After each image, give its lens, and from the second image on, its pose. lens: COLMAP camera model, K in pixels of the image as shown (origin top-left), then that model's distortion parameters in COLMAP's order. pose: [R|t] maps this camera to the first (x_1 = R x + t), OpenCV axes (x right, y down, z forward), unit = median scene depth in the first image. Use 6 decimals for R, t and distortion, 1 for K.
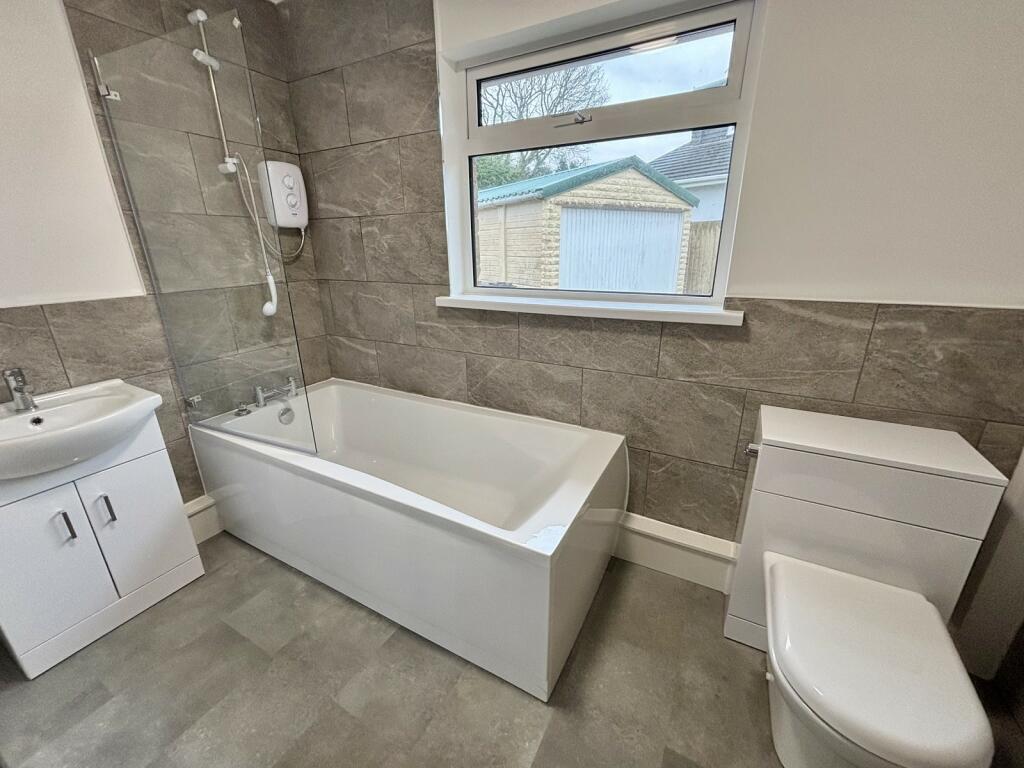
lens RADIAL K [[409.8, 0, 512.0], [0, 409.8, 384.0], [0, 0, 1]] dist [-0.000169, -0.000060]
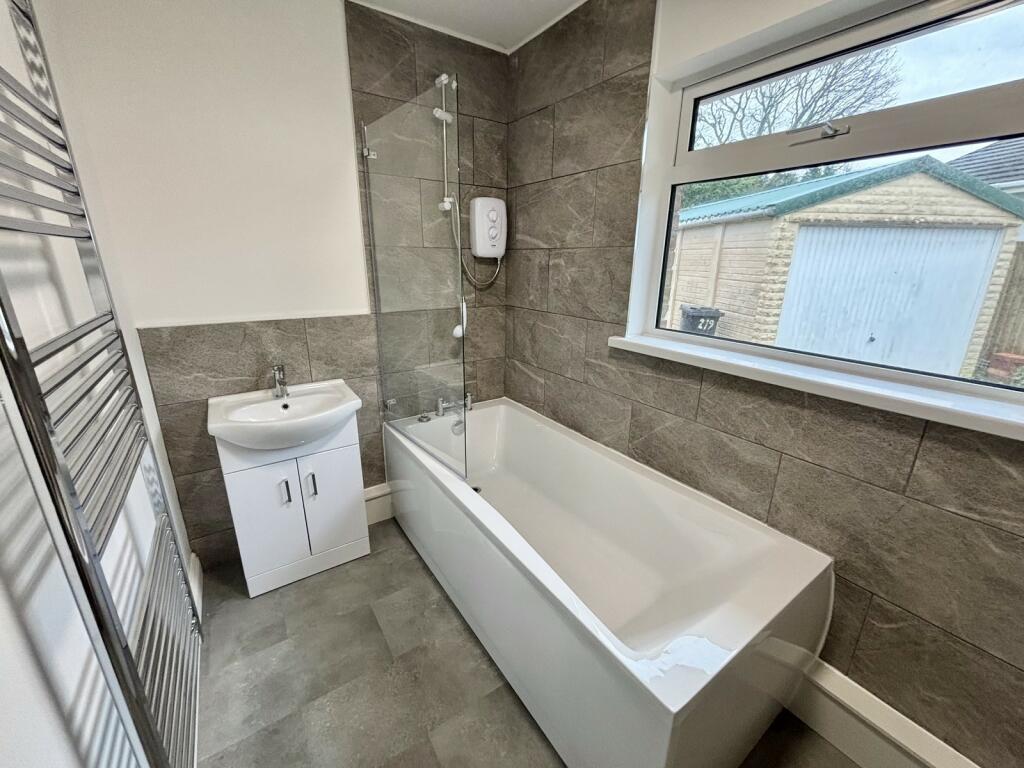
lens RADIAL K [[411.3, 0, 512.0], [0, 411.3, 384.0], [0, 0, 1]] dist [0.002109, -0.003105]
pose [[0.889676, 0.152793, -0.430270, 0.033955], [-0.165374, 0.986196, 0.008260, -0.081213], [0.425592, 0.063807, 0.902663, 0.080452]]
